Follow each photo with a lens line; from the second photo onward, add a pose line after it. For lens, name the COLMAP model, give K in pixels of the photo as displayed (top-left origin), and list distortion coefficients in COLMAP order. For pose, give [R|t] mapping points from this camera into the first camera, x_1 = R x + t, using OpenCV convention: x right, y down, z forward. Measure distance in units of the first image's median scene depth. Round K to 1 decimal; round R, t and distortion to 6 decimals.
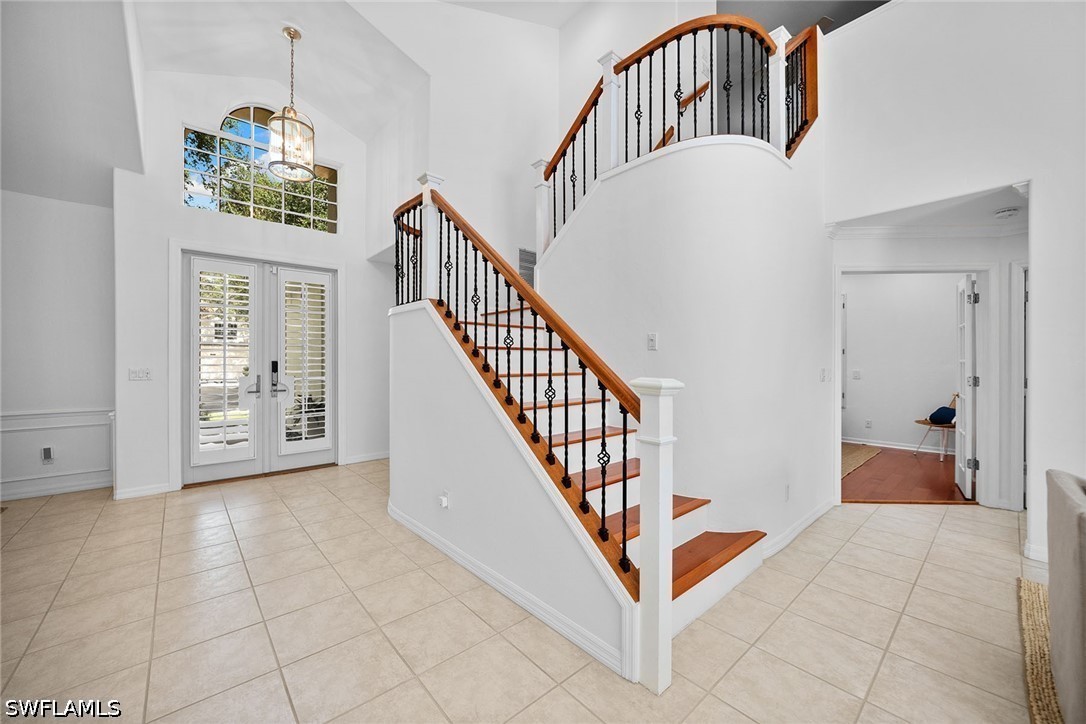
lens RADIAL K [[415.3, 0, 543.9], [0, 415.3, 362.4], [0, 0, 1]] dist [-0.009899, 0.000452]
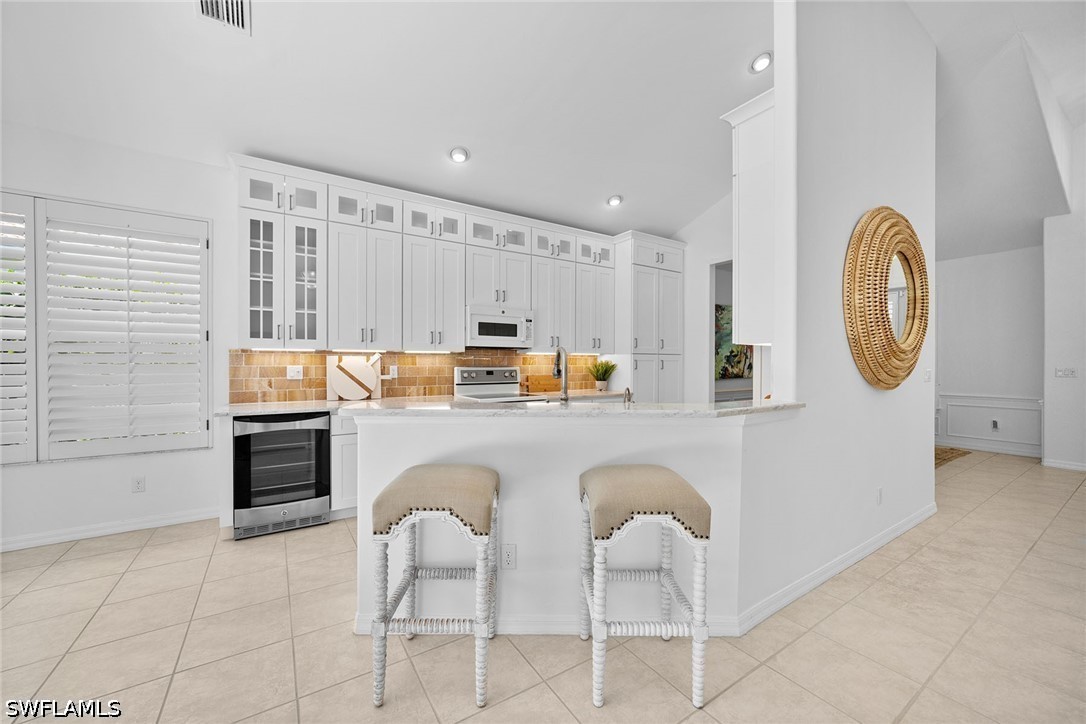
lens RADIAL K [[415.3, 0, 541.2], [0, 415.3, 365.7], [0, 0, 1]] dist [-0.009899, 0.000452]
pose [[-0.150544, 0.008450, -0.988567, 0.619201], [-0.003175, 0.999954, 0.009031, 0.000447], [0.988598, 0.004499, -0.150510, -0.495728]]
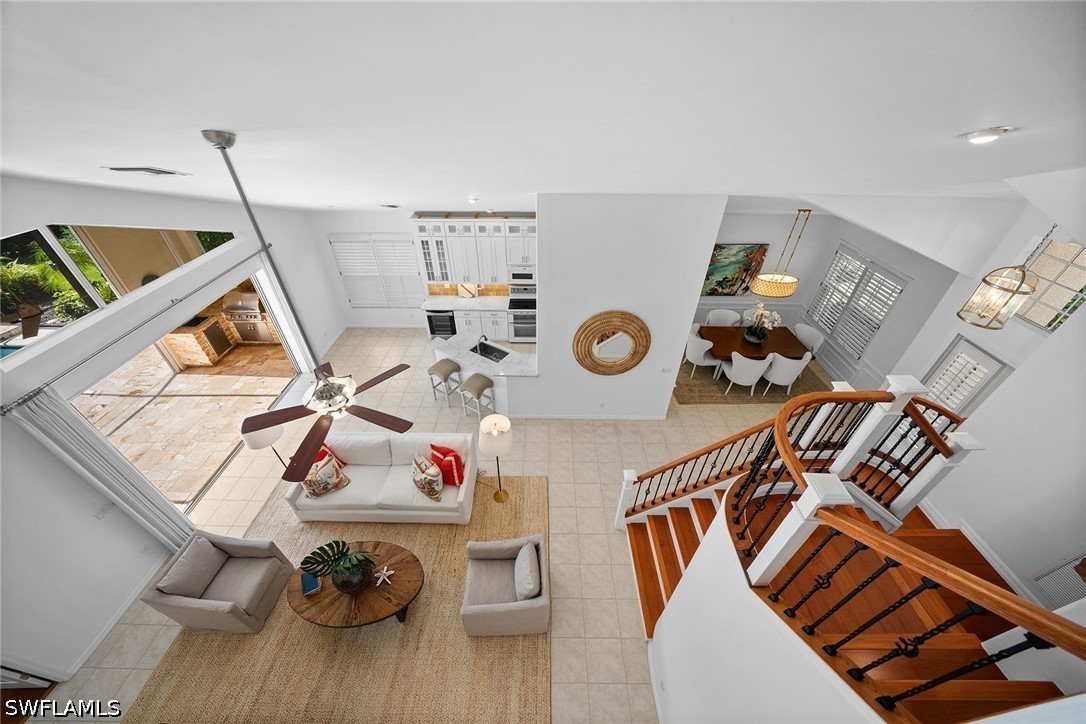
lens RADIAL K [[376.3, 0, 544.1], [0, 376.3, 359.5], [0, 0, 1]] dist [-0.016887, -0.000069]
pose [[-0.669999, 0.445028, -0.594182, 0.990961], [-0.007079, 0.796527, 0.604562, -1.170157], [0.742329, 0.409261, -0.530522, 0.833361]]
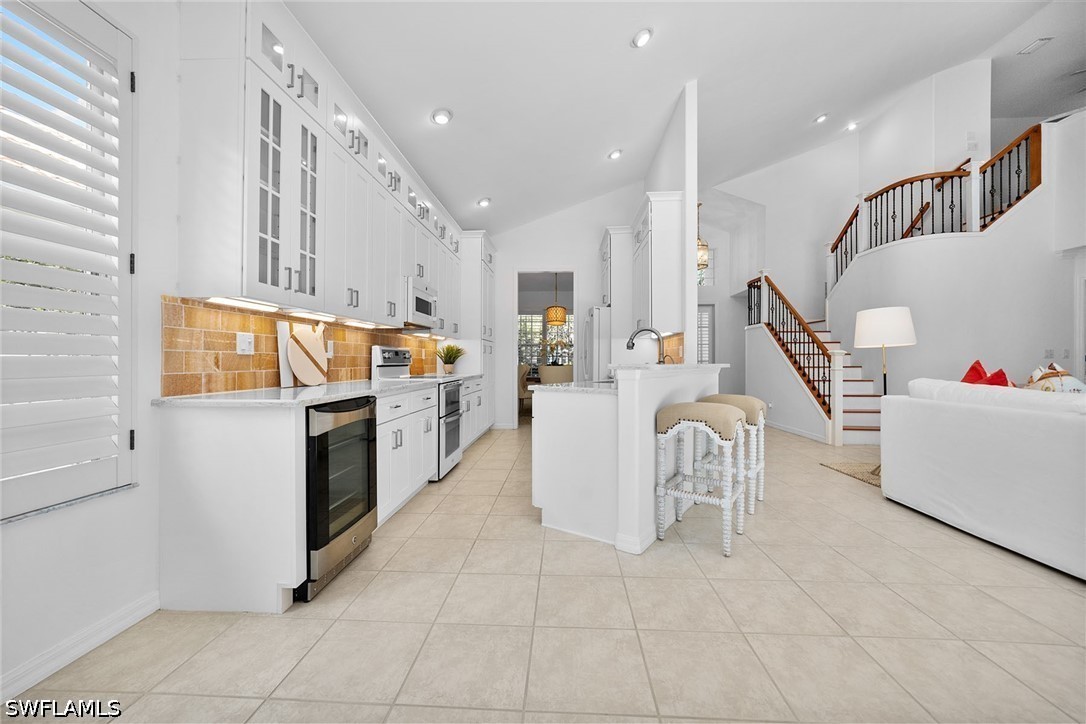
lens RADIAL K [[424.8, 0, 538.9], [0, 424.8, 360.1], [0, 0, 1]] dist [-0.002130, -0.000170]
pose [[0.707636, -0.001199, -0.706576, 0.473739], [-0.000188, 0.999998, -0.001885, 0.058733], [0.706577, 0.001467, 0.707634, -1.459640]]
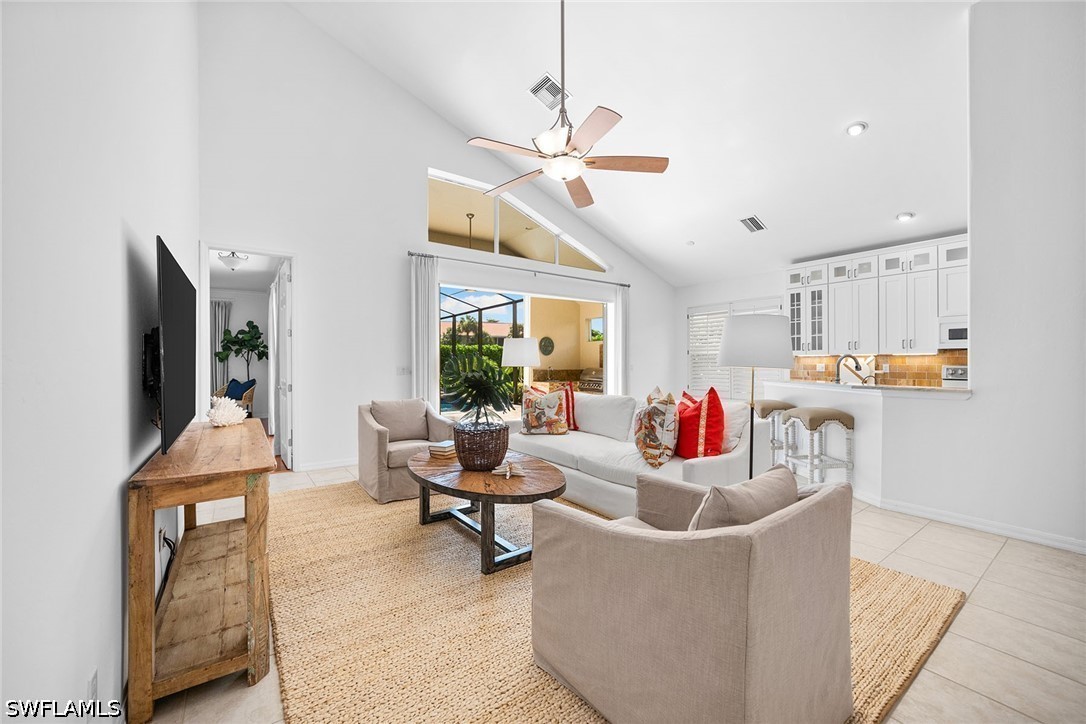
lens RADIAL K [[424.8, 0, 537.2], [0, 424.8, 362.6], [0, 0, 1]] dist [-0.002130, -0.000170]
pose [[-0.994337, 0.004215, 0.106193, 0.779811], [0.004182, 0.999991, -0.000534, 0.001251], [-0.106195, -0.000087, -0.994345, 0.883339]]
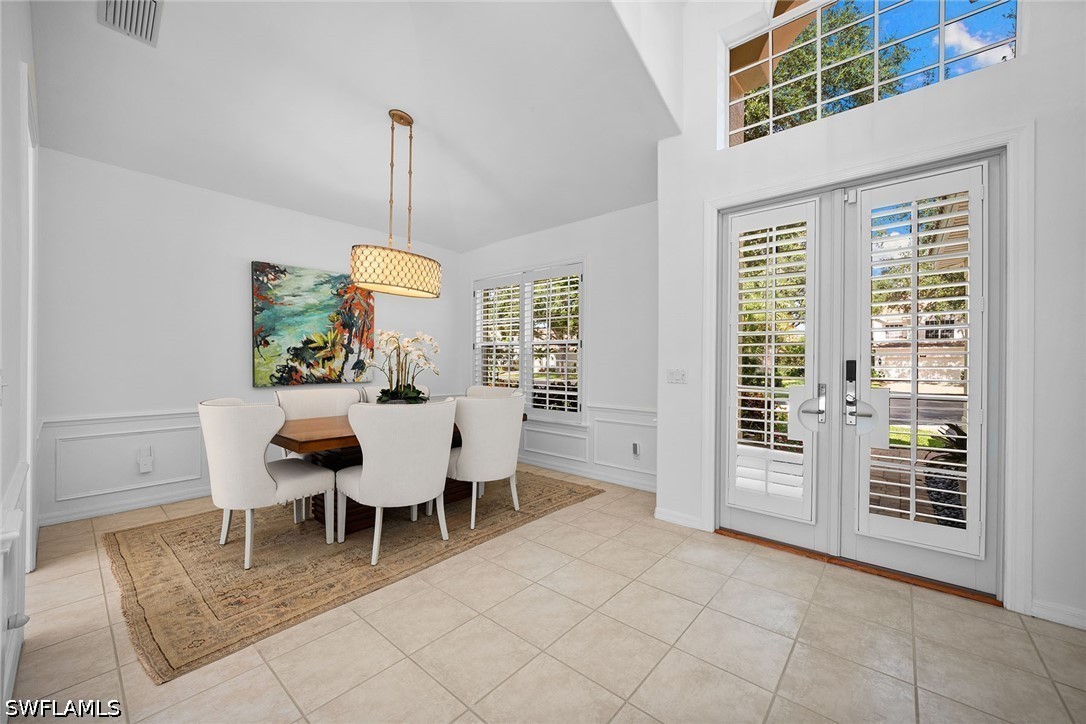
lens RADIAL K [[415.3, 0, 539.9], [0, 415.3, 363.0], [0, 0, 1]] dist [-0.009899, 0.000452]
pose [[0.127939, 0.004289, -0.991773, -0.220737], [-0.008489, 0.999959, 0.003230, 0.002544], [0.991746, 0.008005, 0.127970, 0.732821]]
